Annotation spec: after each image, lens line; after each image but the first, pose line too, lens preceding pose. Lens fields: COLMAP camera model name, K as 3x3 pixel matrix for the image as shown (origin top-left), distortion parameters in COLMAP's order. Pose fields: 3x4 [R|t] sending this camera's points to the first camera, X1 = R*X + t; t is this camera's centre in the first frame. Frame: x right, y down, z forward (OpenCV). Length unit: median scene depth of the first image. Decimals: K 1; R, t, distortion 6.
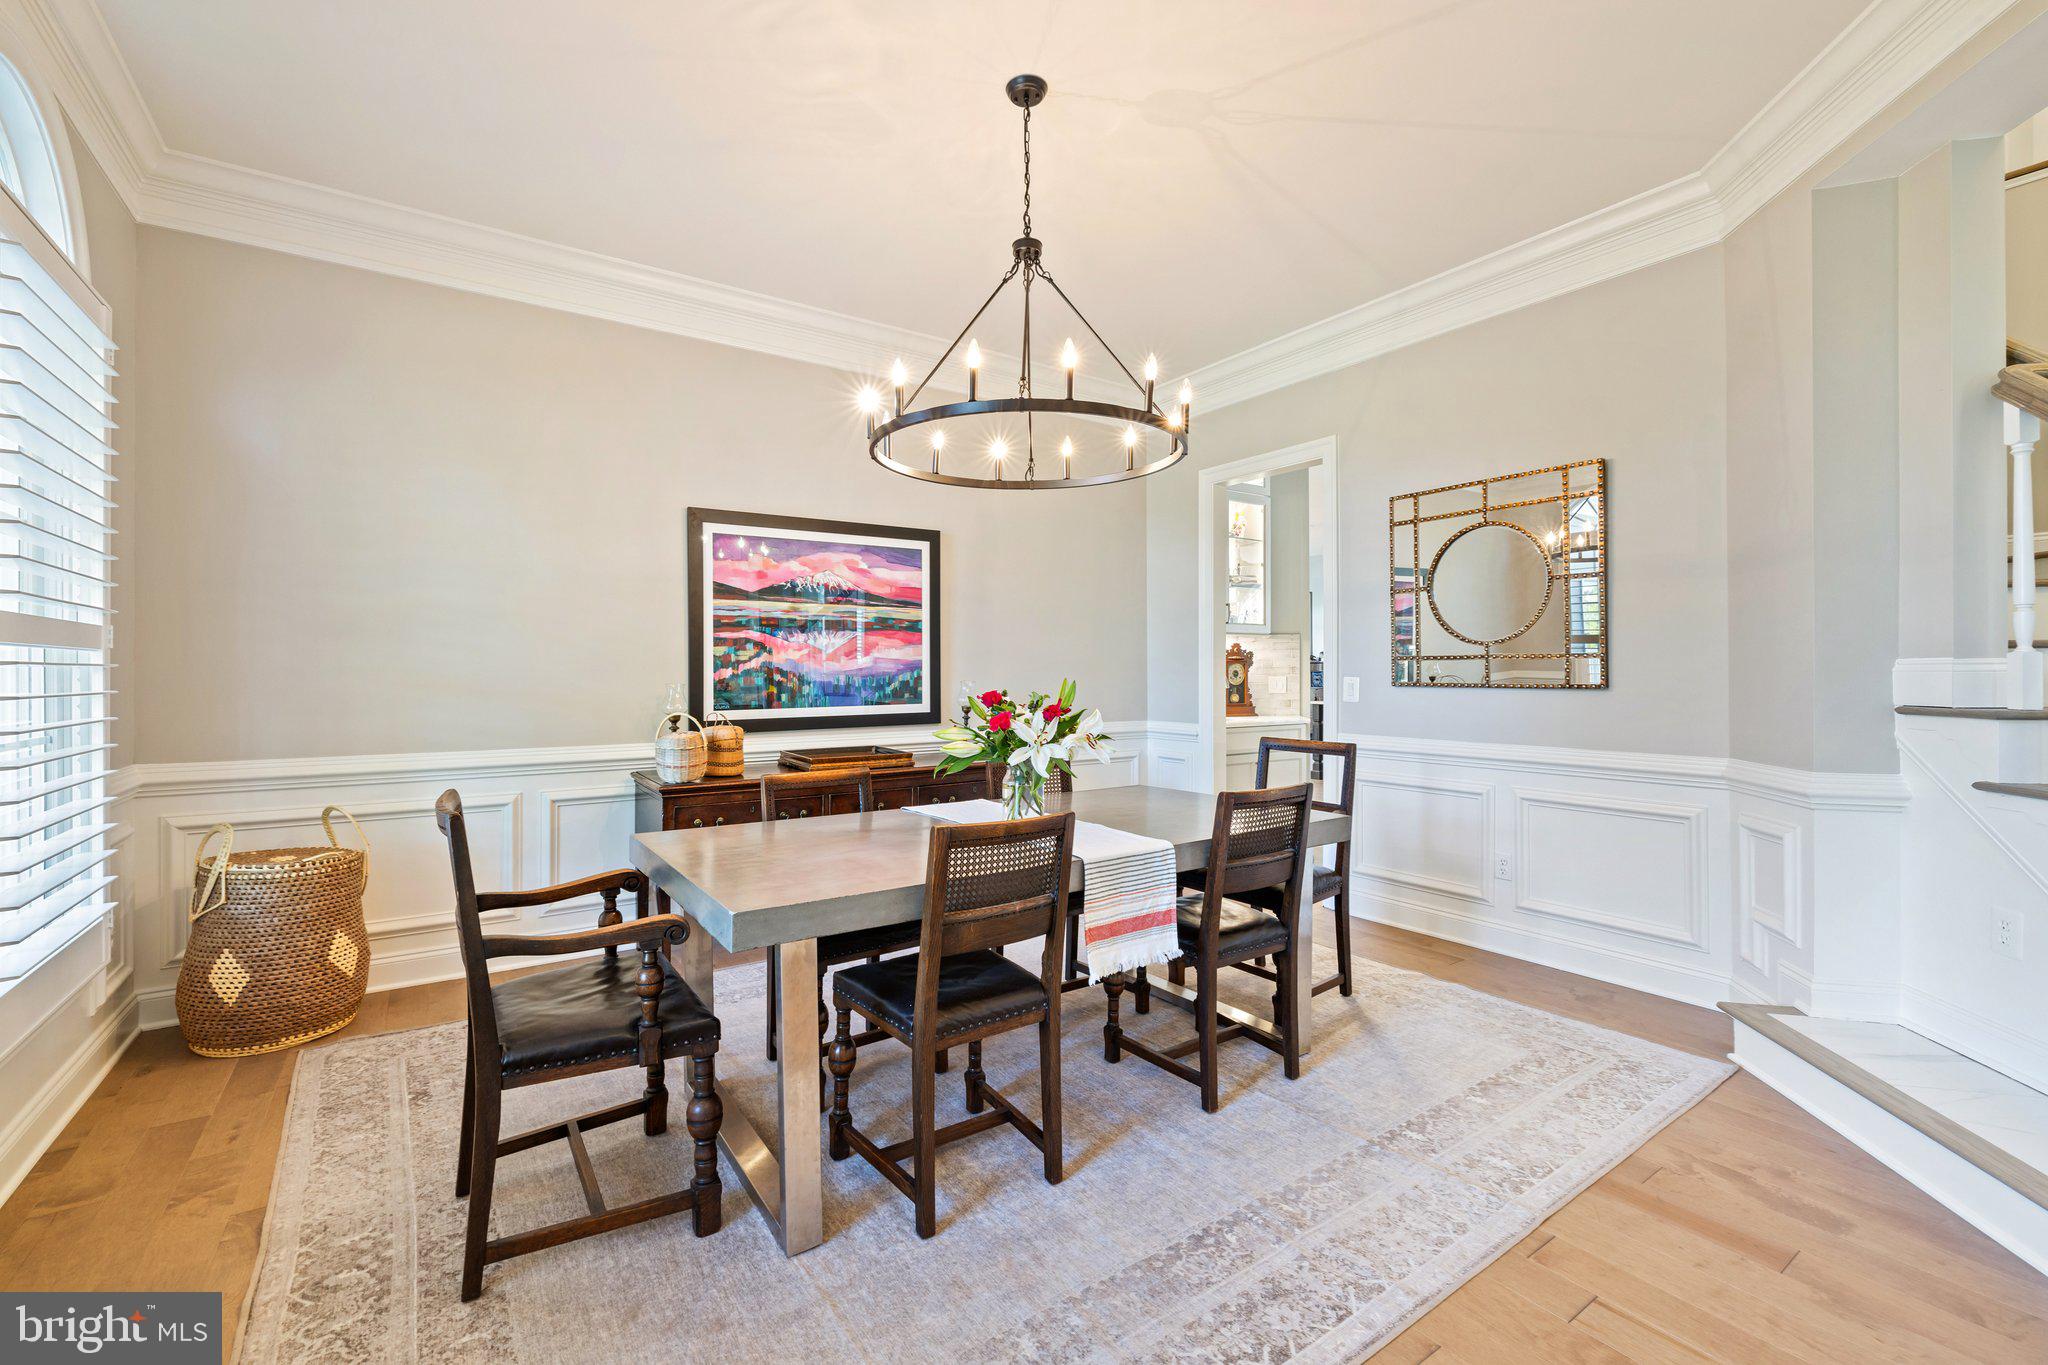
lens RADIAL K [[869.1, 0, 1051.7], [0, 869.1, 668.8], [0, 0, 1]] dist [0.001758, 0.000547]
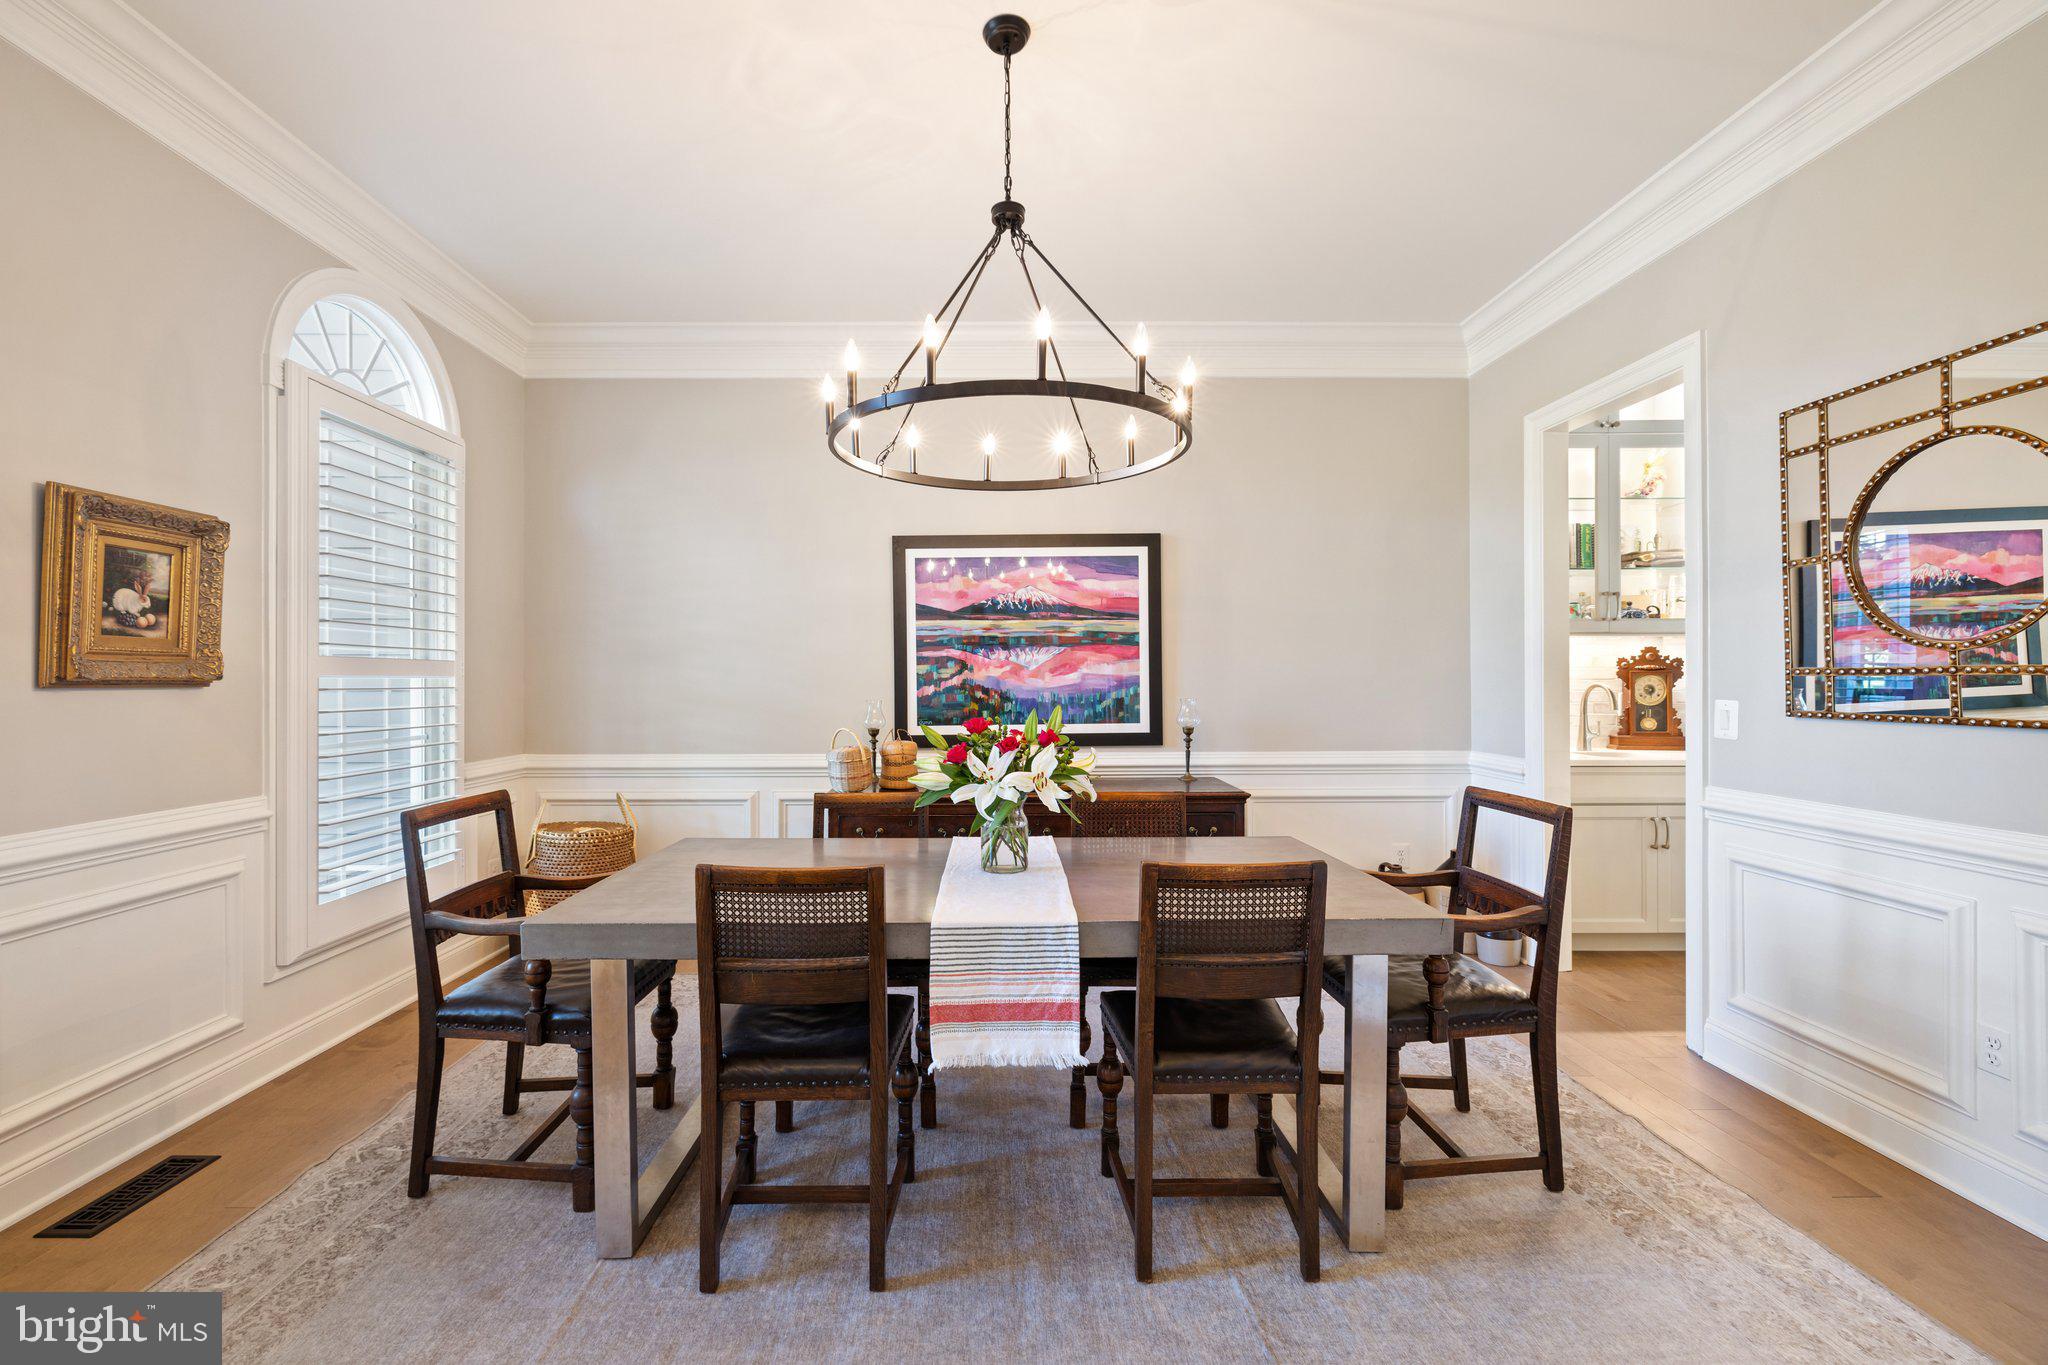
lens RADIAL K [[886.4, 0, 1010.2], [0, 886.4, 674.1], [0, 0, 1]] dist [0.000694, 0.000367]
pose [[0.822105, -0.004489, -0.569318, 0.306278], [0.003489, 0.999990, -0.002847, -0.010862], [0.569325, 0.000354, 0.822112, 0.170554]]
